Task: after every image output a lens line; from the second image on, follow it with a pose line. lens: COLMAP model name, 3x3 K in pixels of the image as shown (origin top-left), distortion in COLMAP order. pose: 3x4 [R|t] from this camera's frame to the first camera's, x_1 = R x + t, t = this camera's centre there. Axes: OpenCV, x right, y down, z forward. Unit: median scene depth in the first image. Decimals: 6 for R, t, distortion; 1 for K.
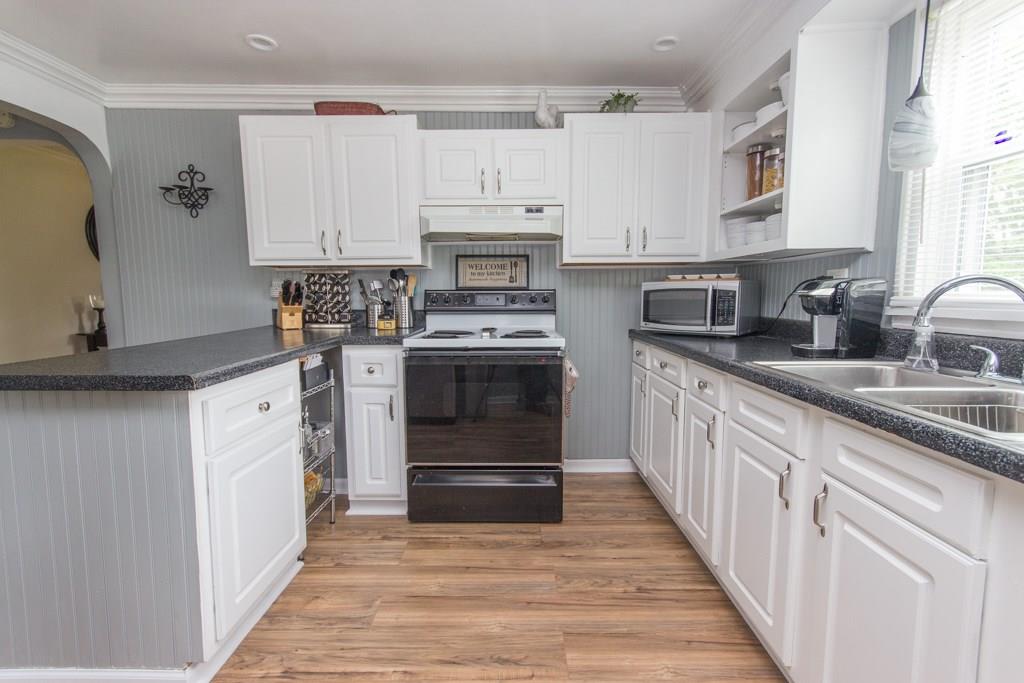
lens RADIAL K [[472.8, 0, 510.3], [0, 472.8, 343.9], [0, 0, 1]] dist [0.003113, 0.000093]
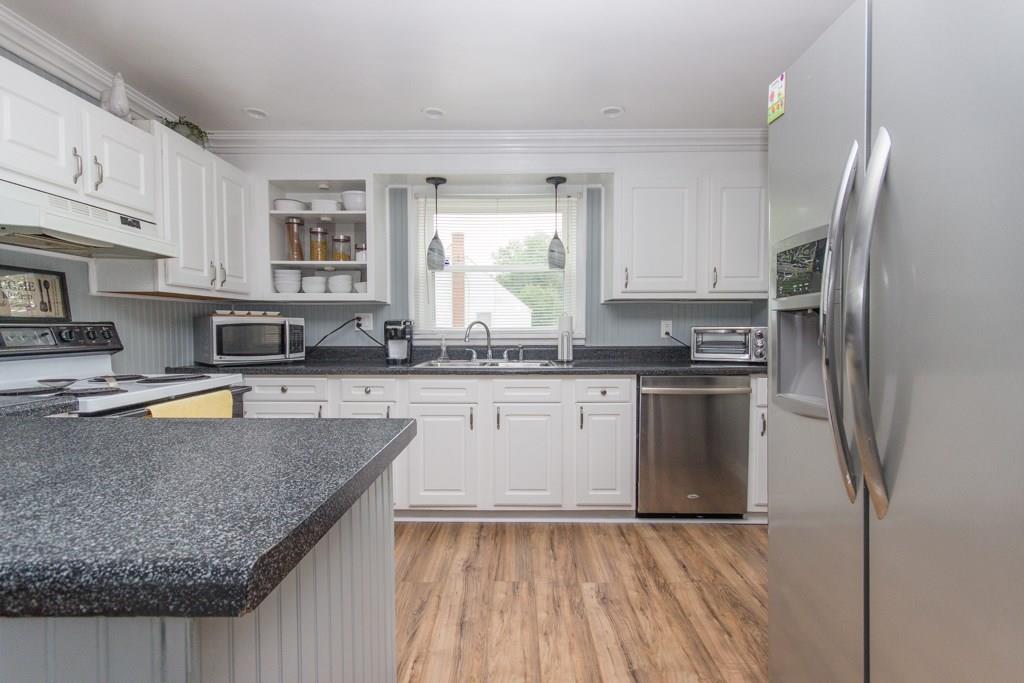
lens RADIAL K [[472.8, 0, 510.8], [0, 472.8, 339.1], [0, 0, 1]] dist [0.003113, 0.000093]
pose [[-0.003813, -0.023217, 0.999723, -0.747553], [0.104751, 0.994221, 0.023489, -0.041335], [-0.994491, 0.104811, -0.001359, 0.389032]]
